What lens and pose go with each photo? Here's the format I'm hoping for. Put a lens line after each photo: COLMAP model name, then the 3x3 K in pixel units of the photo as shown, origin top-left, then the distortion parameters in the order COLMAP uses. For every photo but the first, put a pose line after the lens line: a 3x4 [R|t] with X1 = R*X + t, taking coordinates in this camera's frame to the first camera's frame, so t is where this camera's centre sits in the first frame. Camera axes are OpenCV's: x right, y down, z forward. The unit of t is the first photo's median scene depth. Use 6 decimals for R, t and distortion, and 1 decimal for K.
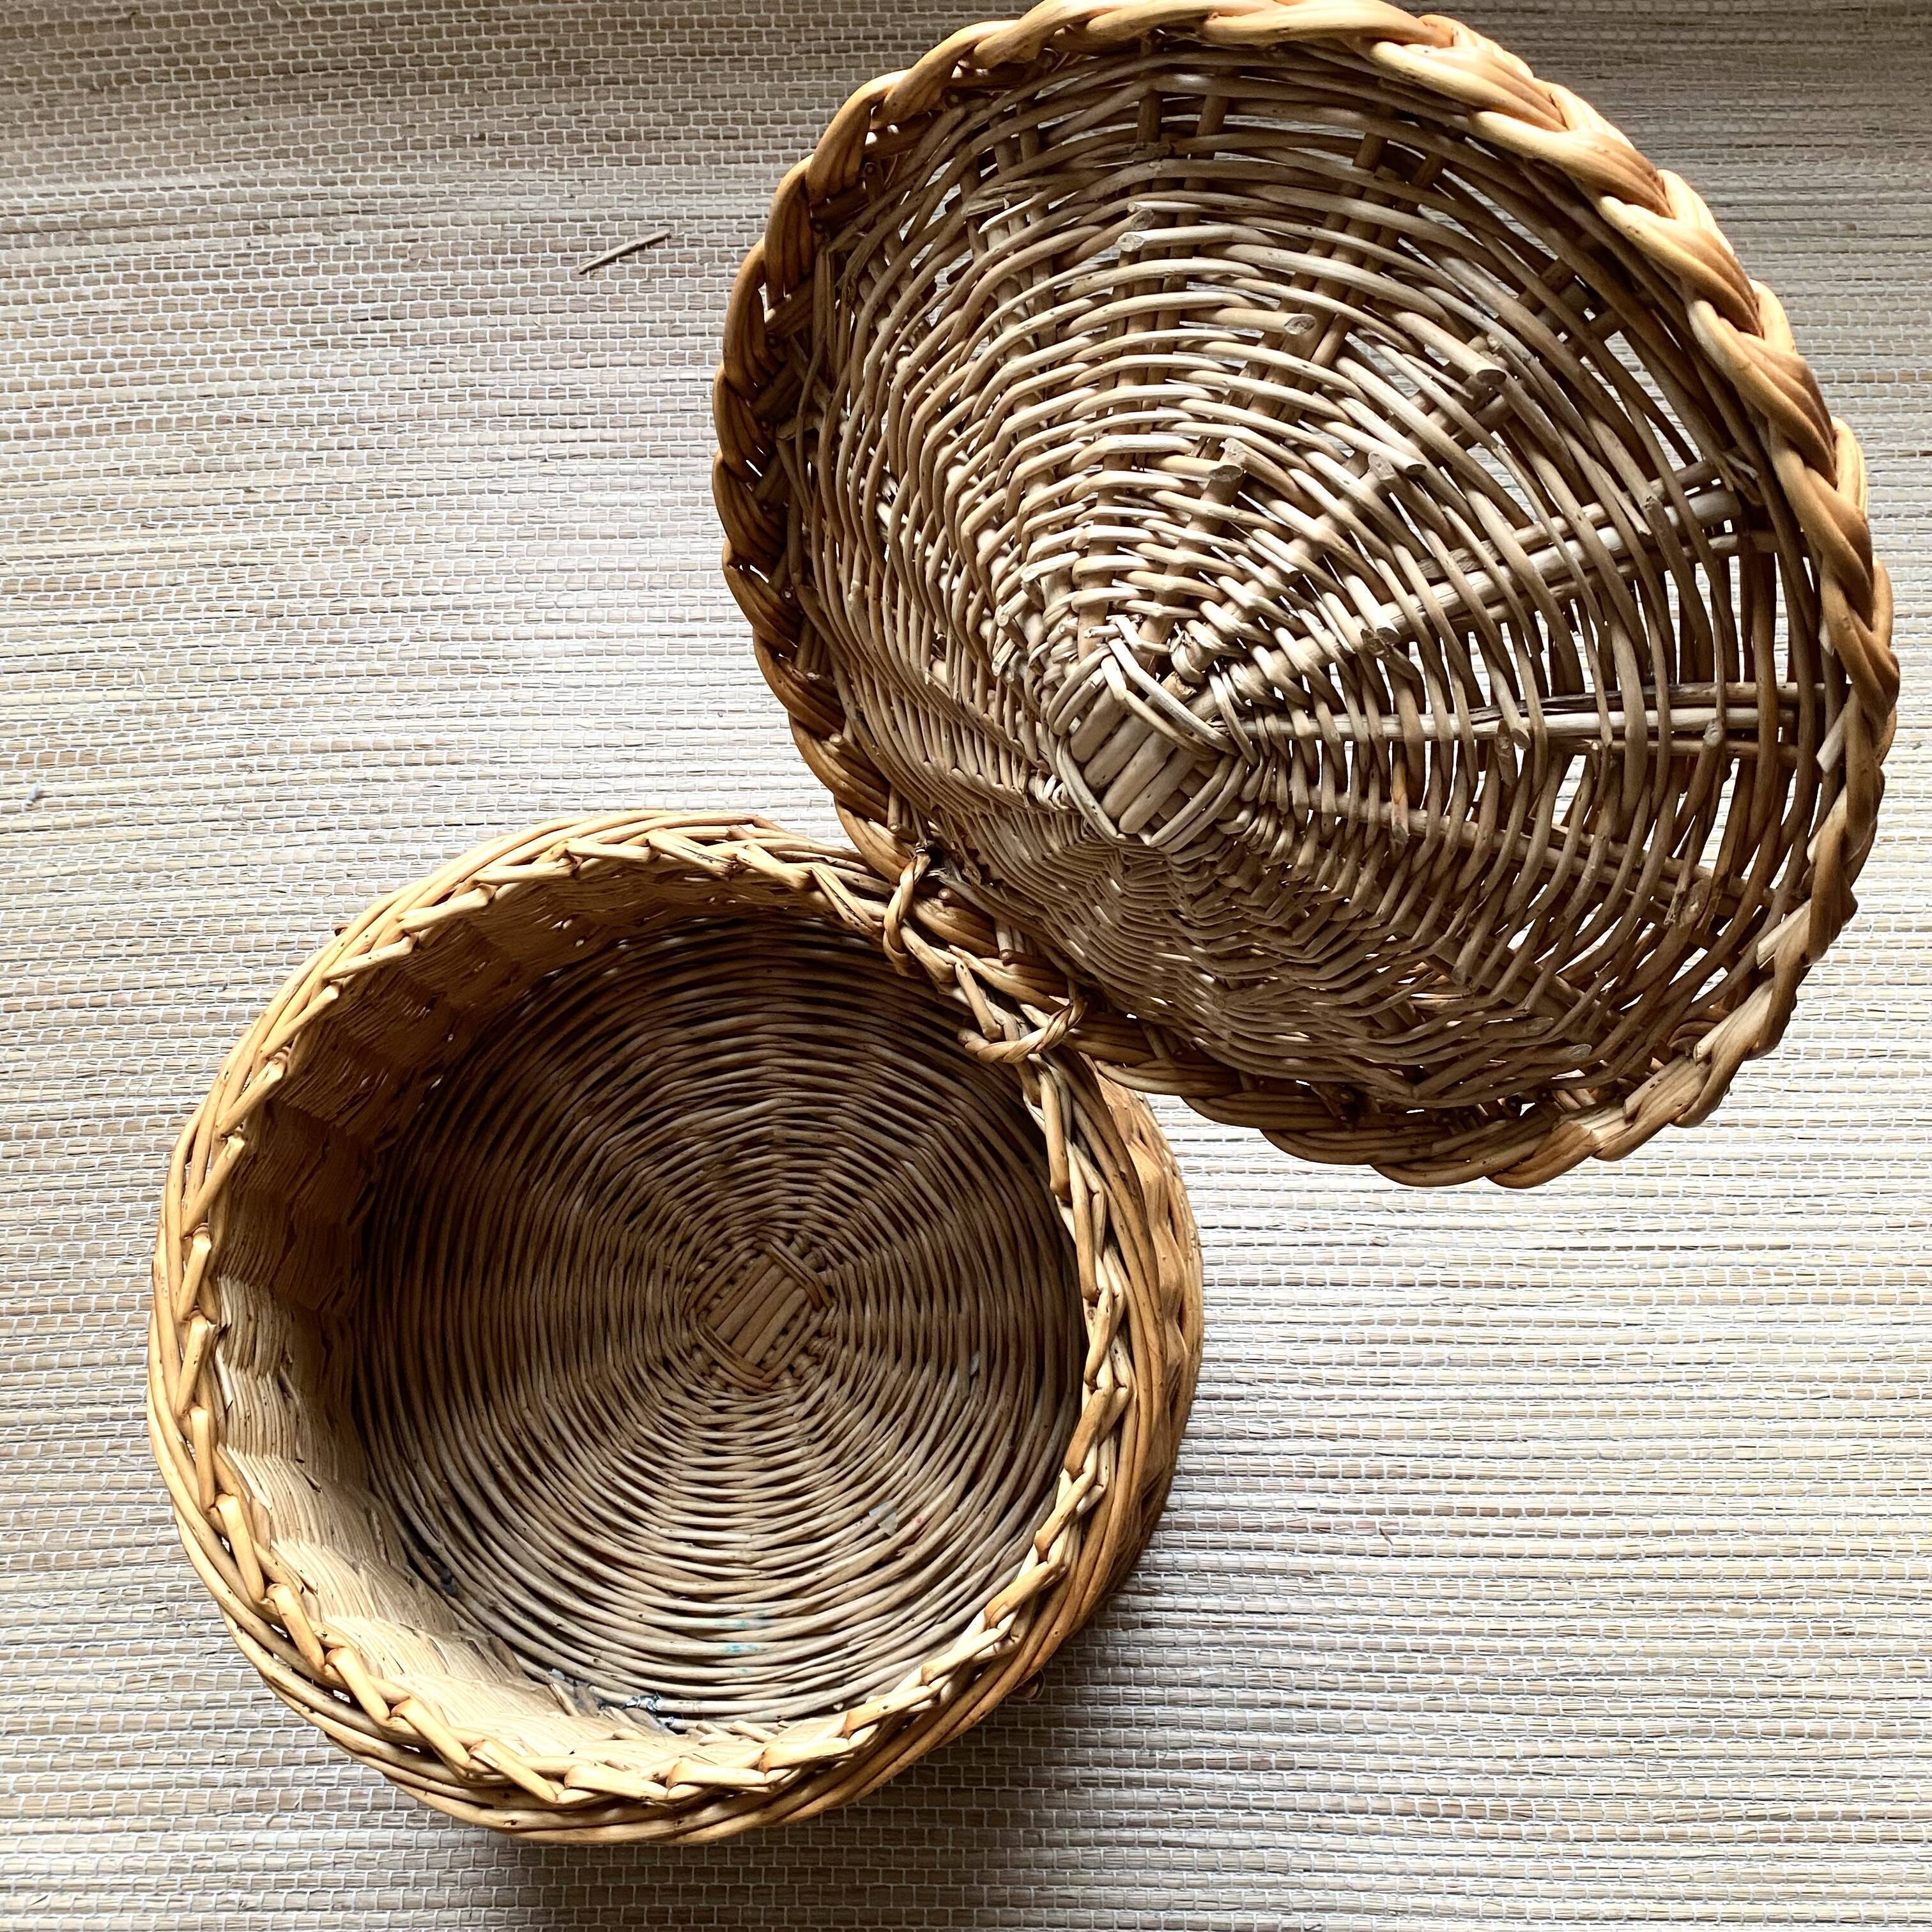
lens RADIAL K [[2086.1, 0, 943.3], [0, 2086.1, 956.0], [0, 0, 1]] dist [0.030019, -0.006141]
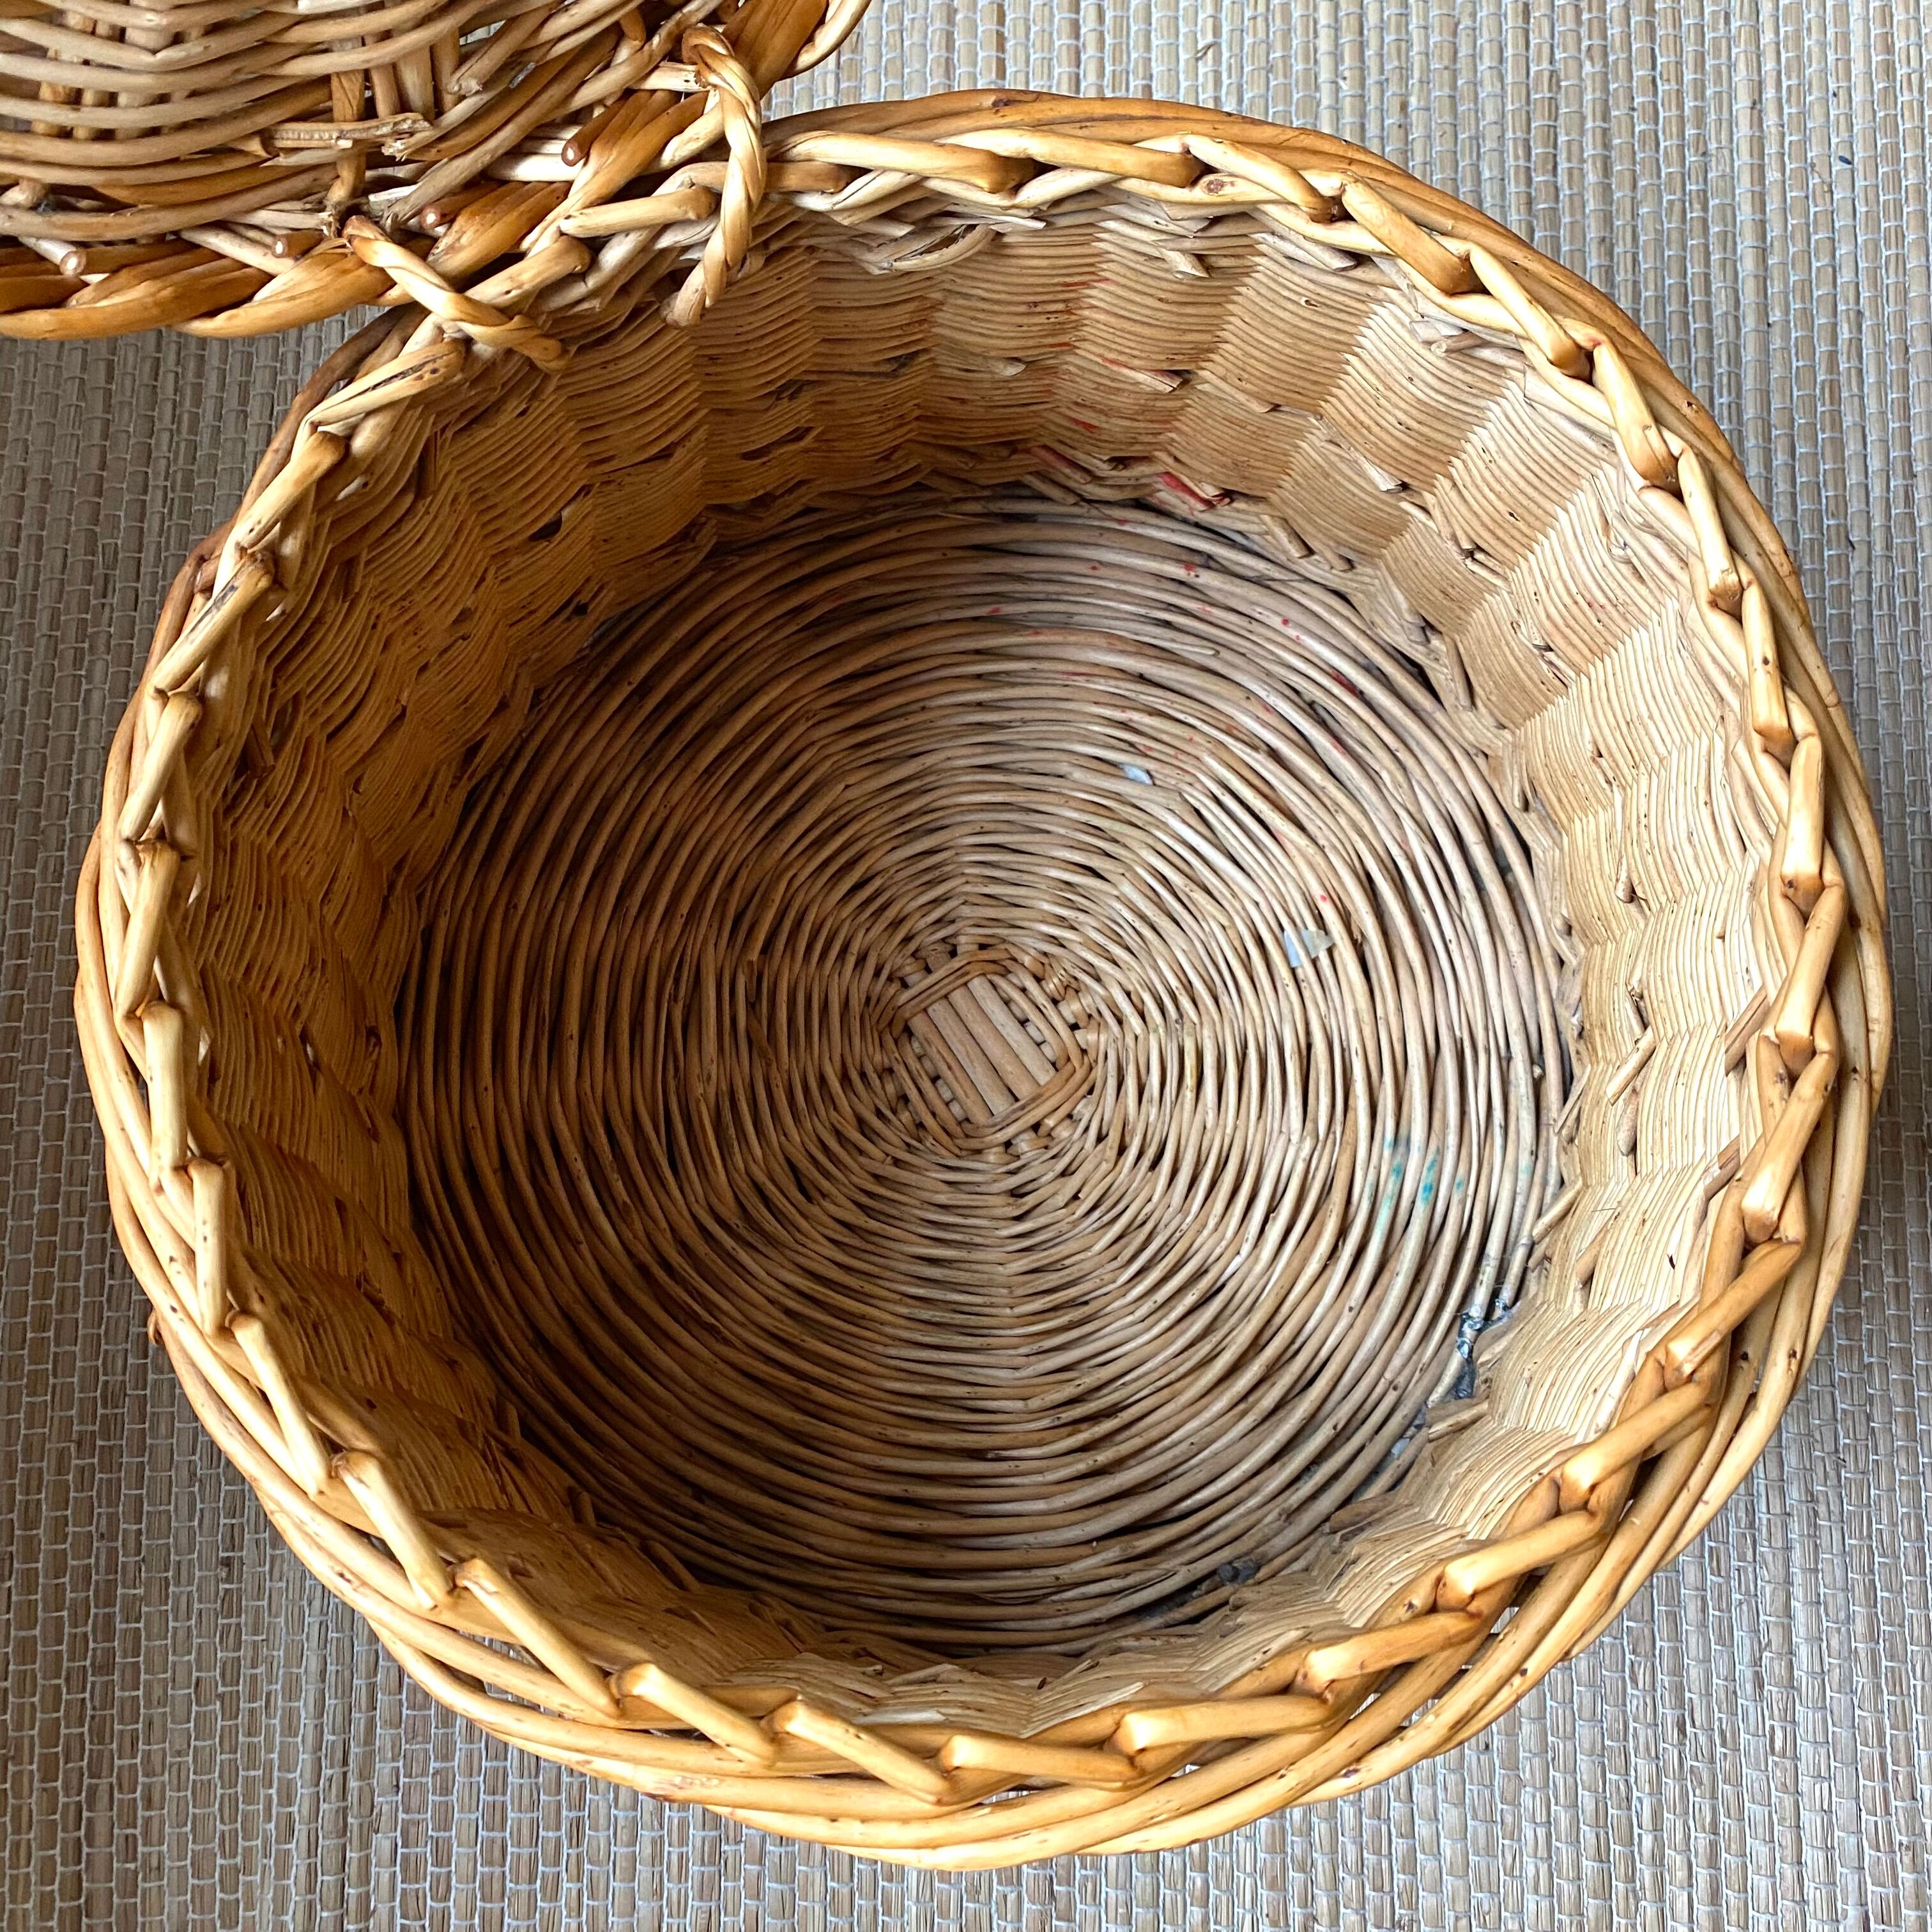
lens RADIAL K [[2081.1, 0, 1001.3], [0, 2081.1, 941.5], [0, 0, 1]] dist [0.061831, -0.195727]
pose [[0.271033, -0.949585, 0.157573, -0.166174], [0.944112, 0.294154, 0.148751, 0.063269], [-0.187603, 0.108450, 0.976240, 0.321165]]
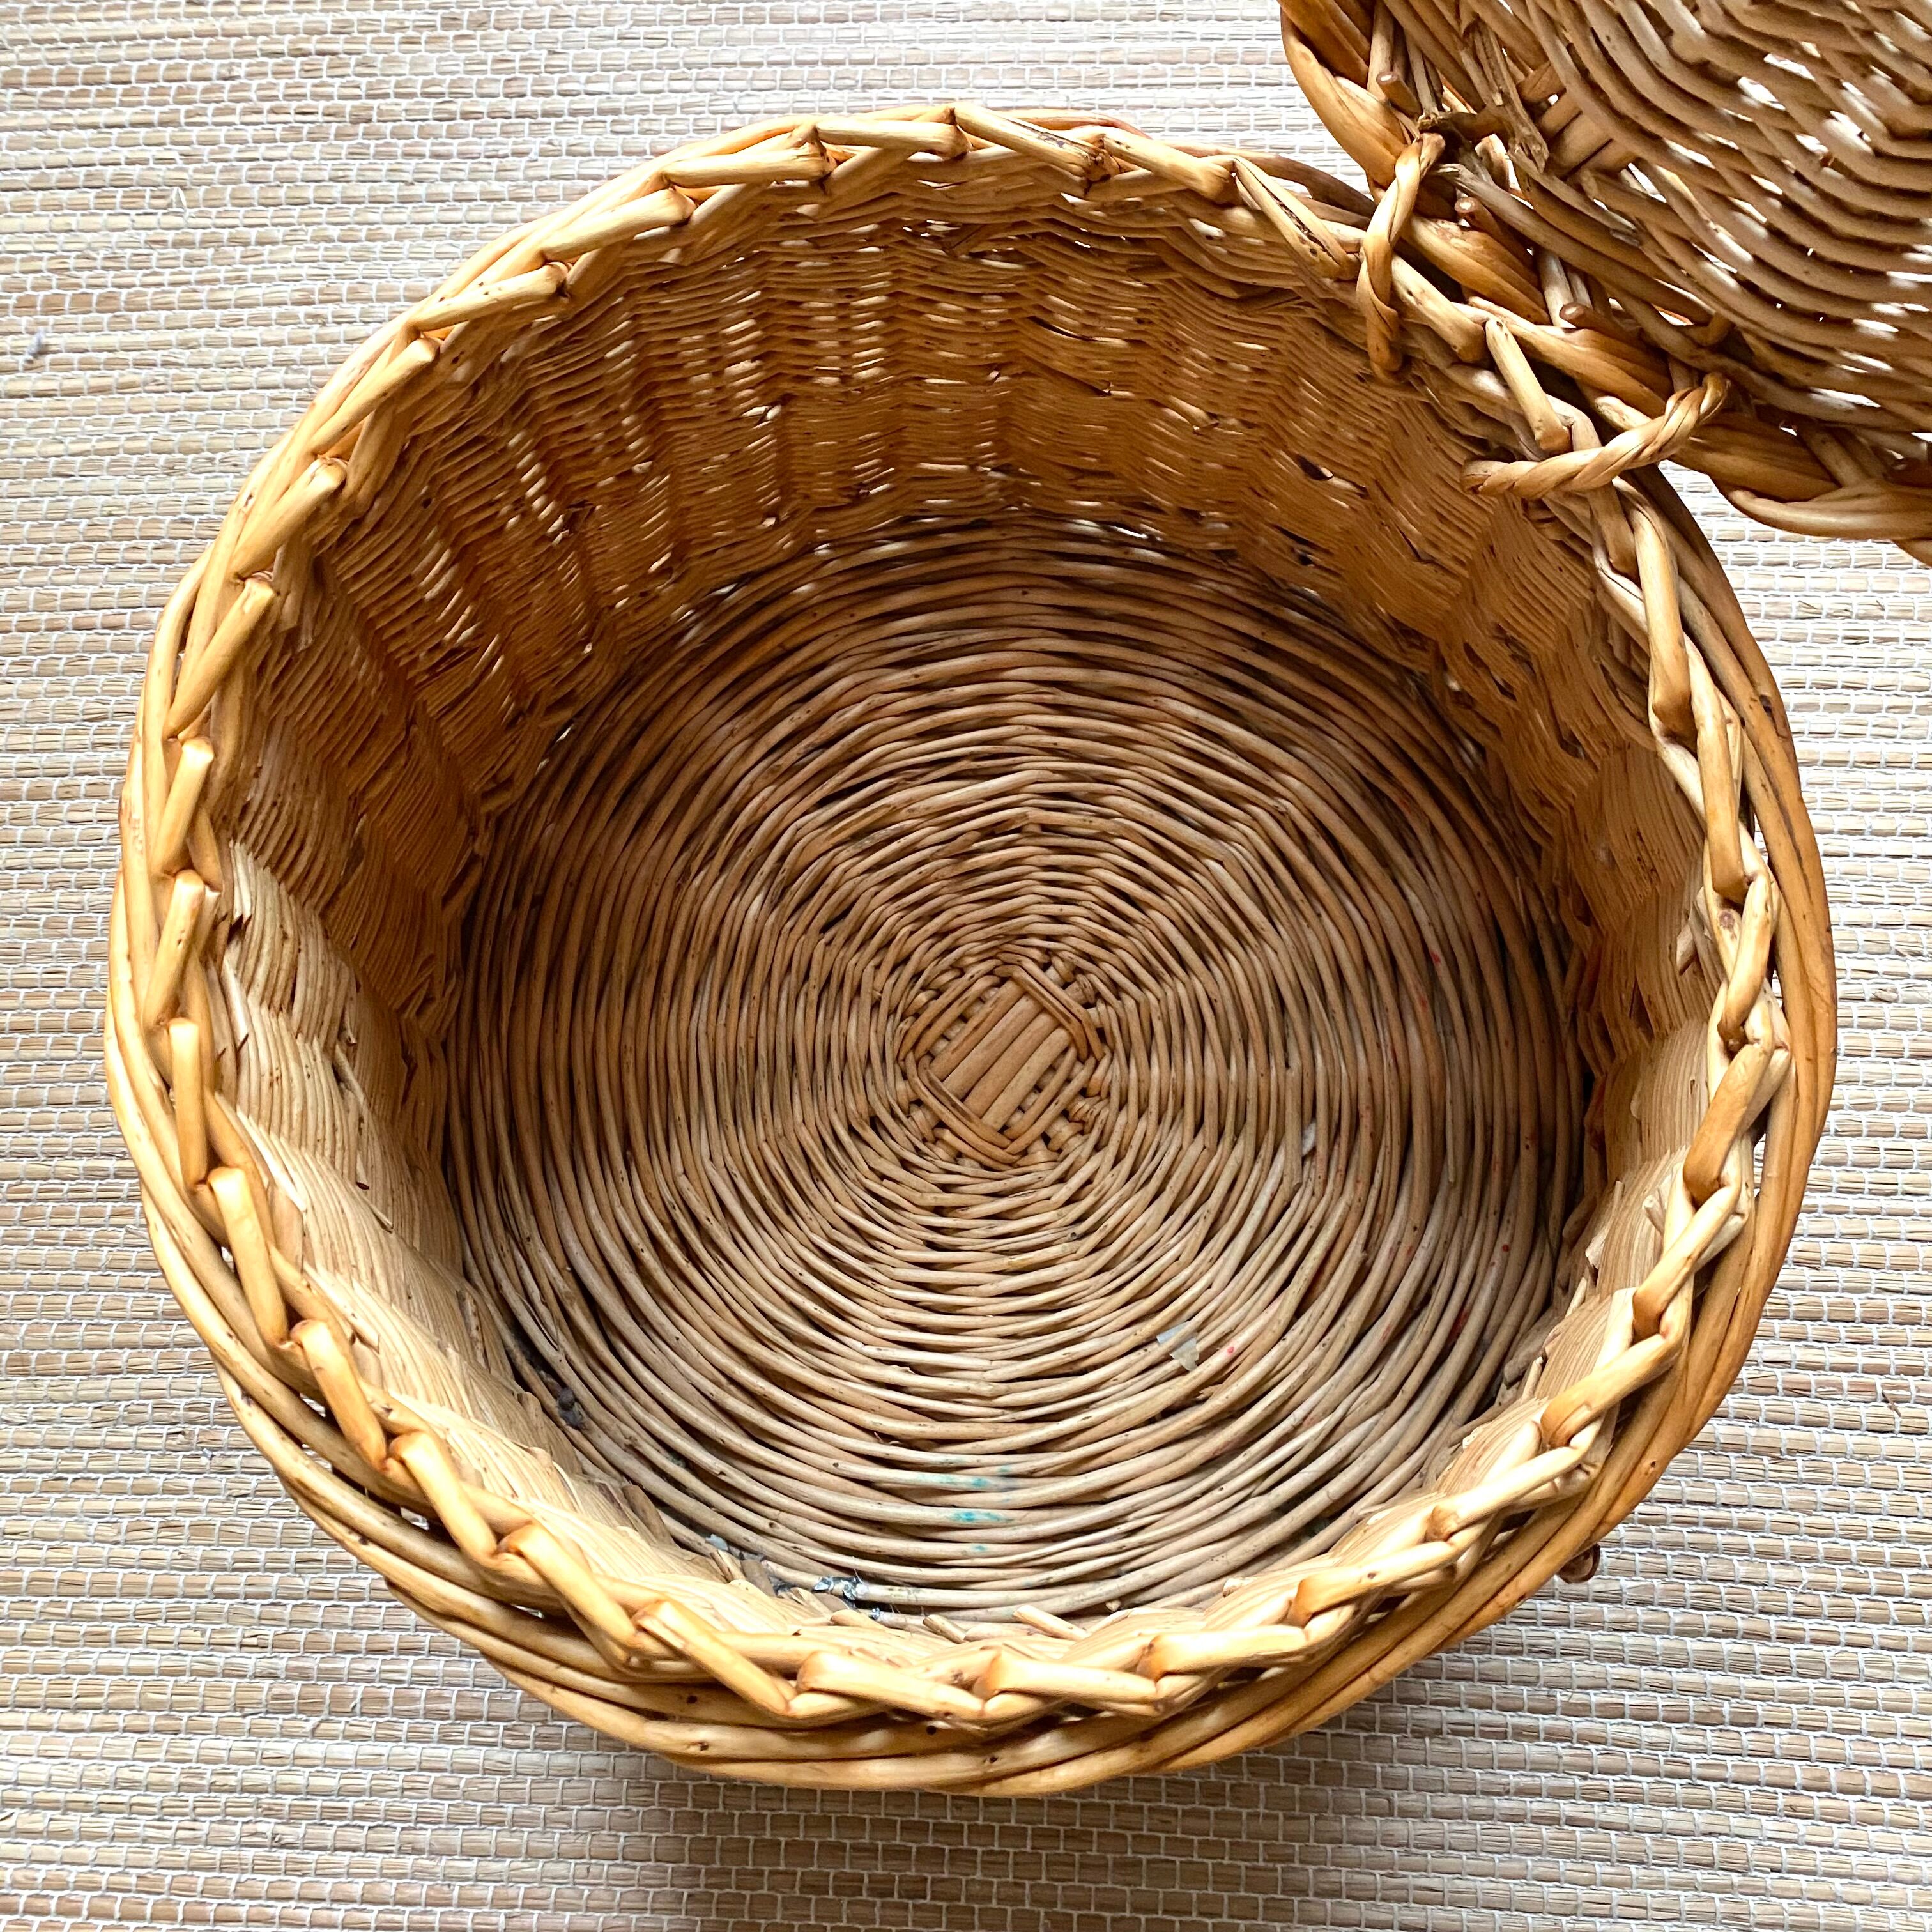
lens RADIAL K [[2086.1, 0, 943.3], [0, 2086.1, 956.0], [0, 0, 1]] dist [0.030019, -0.006141]
pose [[0.998633, 0.031099, -0.042016, -0.082080], [-0.030075, 0.999240, 0.024787, 0.121372], [0.042755, -0.023490, 0.998809, 0.292213]]
